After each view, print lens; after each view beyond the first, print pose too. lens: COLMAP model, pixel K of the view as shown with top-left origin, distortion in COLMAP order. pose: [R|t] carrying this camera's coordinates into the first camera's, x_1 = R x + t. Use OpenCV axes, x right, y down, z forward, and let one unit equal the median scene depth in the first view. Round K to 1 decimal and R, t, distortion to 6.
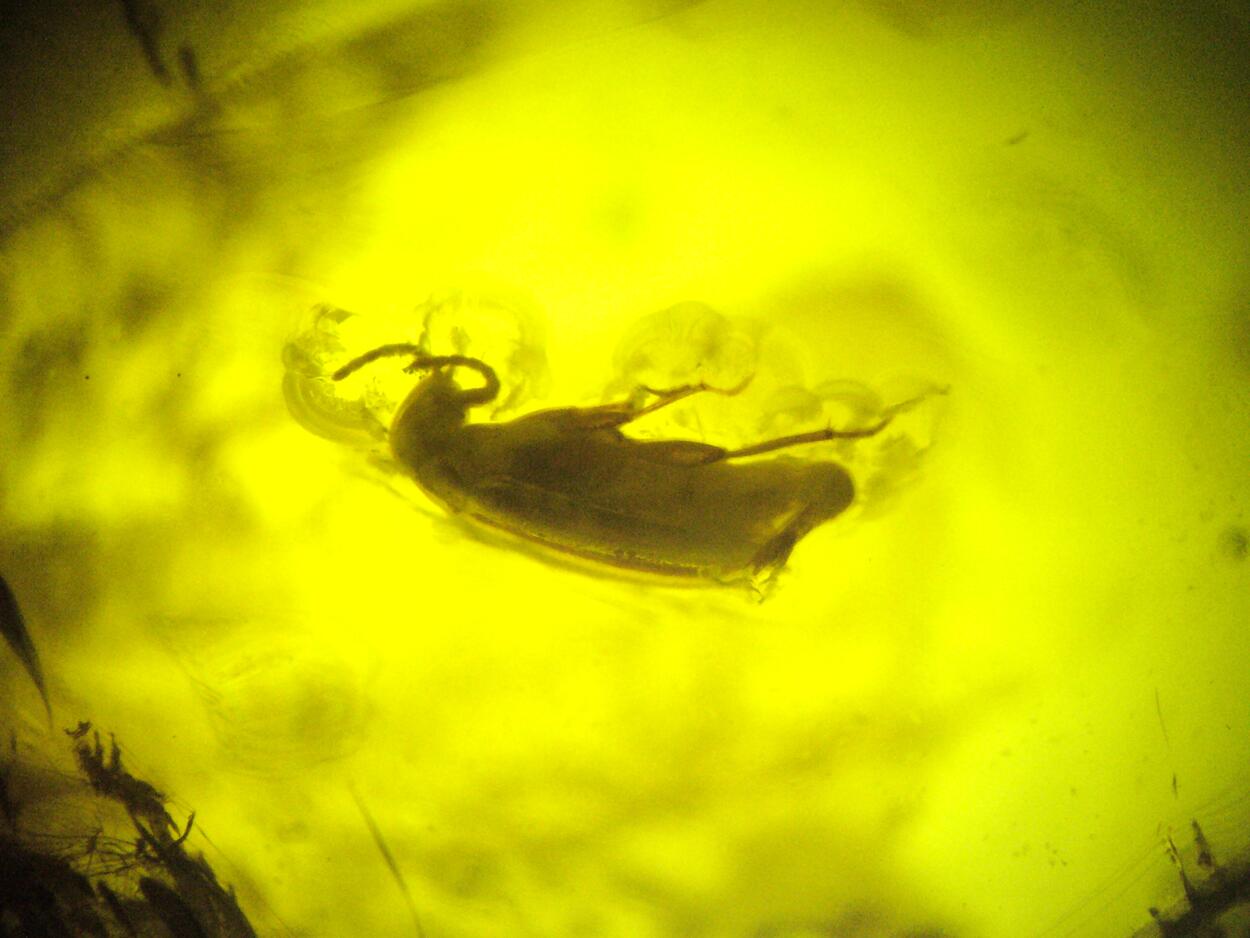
lens RADIAL K [[2703.5, 0, 626.2], [0, 2703.5, 472.7], [0, 0, 1]] dist [0.274712, 0.000000]
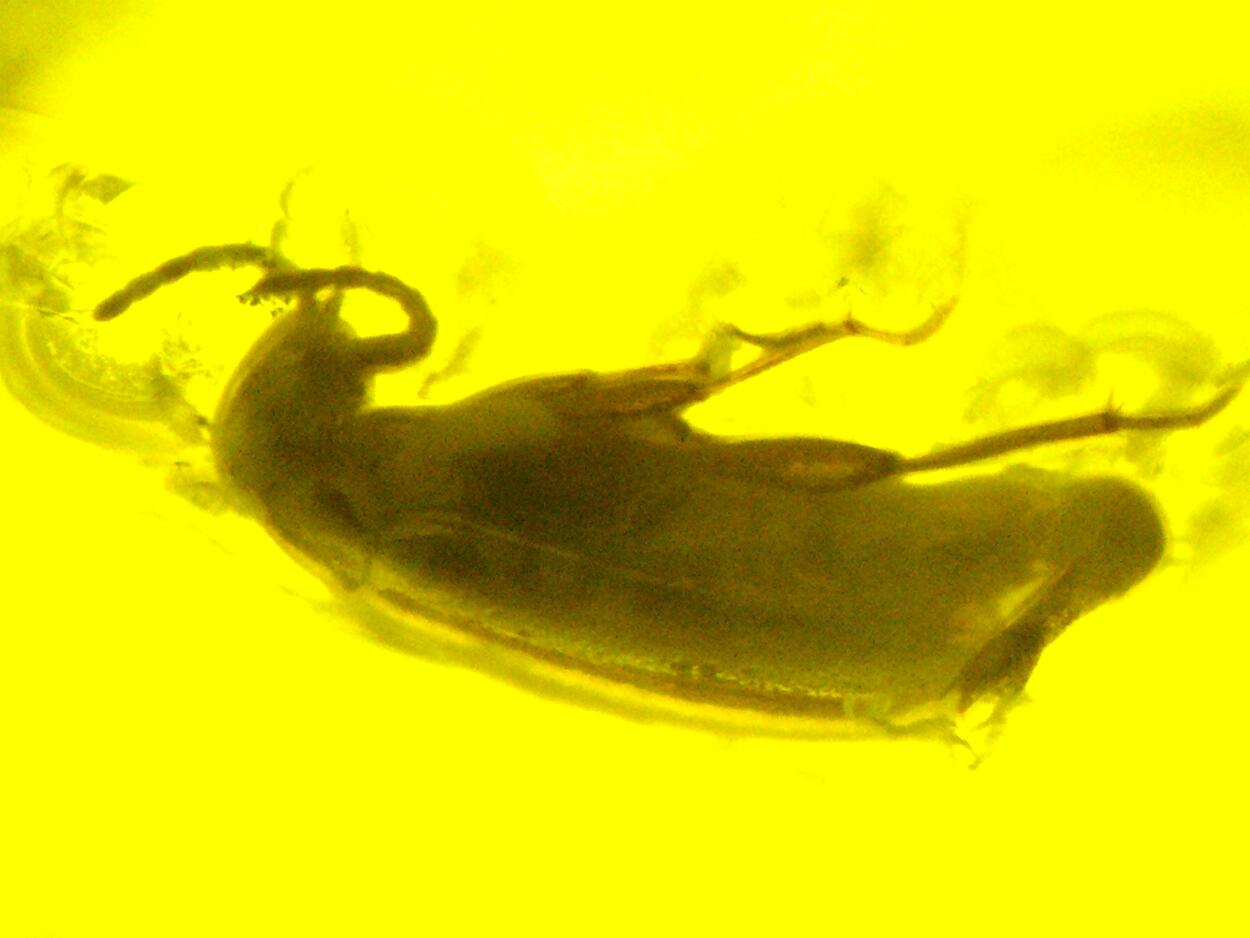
lens RADIAL K [[3868.6, 0, 620.4], [0, 3868.6, 462.4], [0, 0, 1]] dist [0.038245, 0.000000]
pose [[0.999962, -0.008575, -0.001407, -0.012619], [0.008544, 0.999741, -0.021084, 0.007042], [0.001588, 0.021071, 0.999777, 0.301849]]
